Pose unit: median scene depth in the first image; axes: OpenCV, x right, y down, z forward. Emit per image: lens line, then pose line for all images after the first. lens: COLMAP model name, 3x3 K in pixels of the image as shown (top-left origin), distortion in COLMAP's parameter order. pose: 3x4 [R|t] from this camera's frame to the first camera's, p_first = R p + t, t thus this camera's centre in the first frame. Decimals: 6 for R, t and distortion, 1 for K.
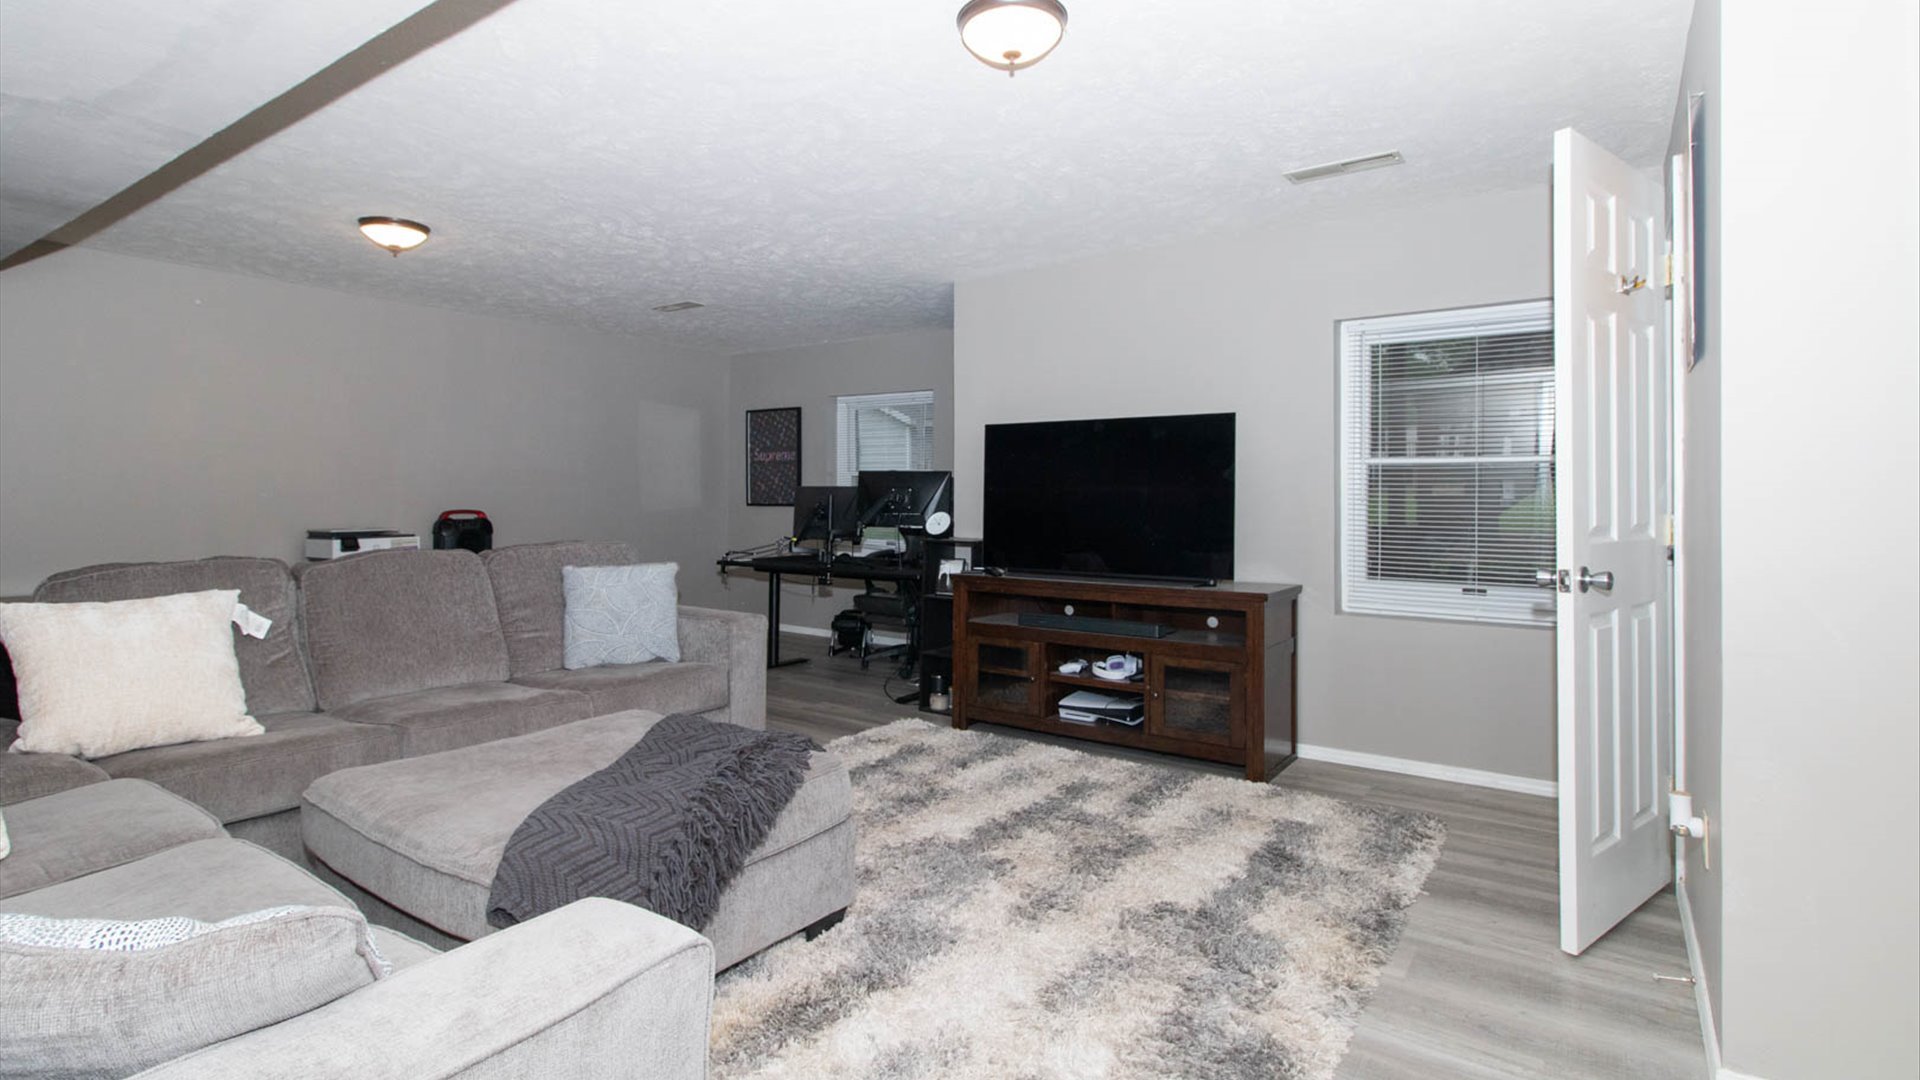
lens RADIAL K [[907.0, 0, 975.7], [0, 907.0, 534.6], [0, 0, 1]] dist [0.000588, 0.000287]
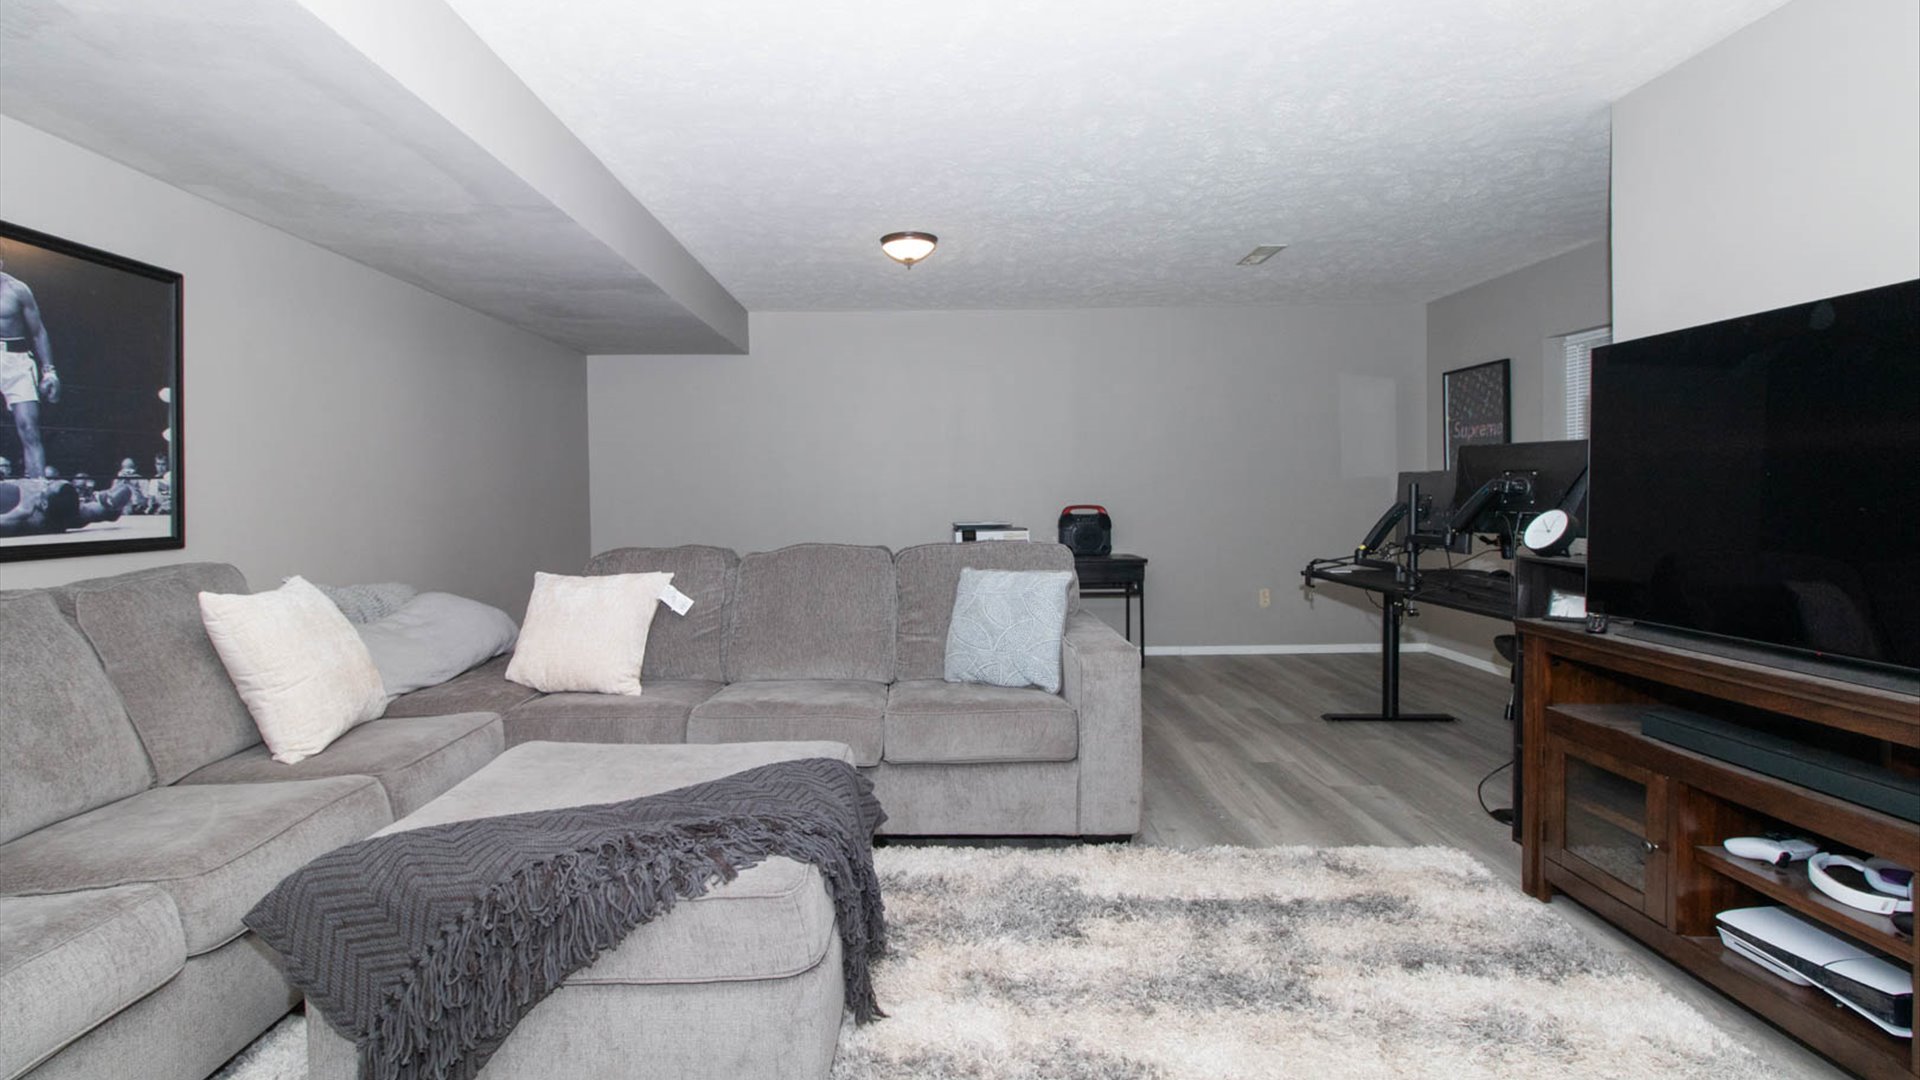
lens RADIAL K [[913.7, 0, 960.0], [0, 913.7, 540.0], [0, 0, 1]] dist [0.000164, -0.000620]
pose [[0.556025, 0.034512, -0.830449, 0.288889], [-0.021834, 0.999399, 0.026915, -0.017453], [0.830879, 0.003167, 0.556445, 0.443055]]
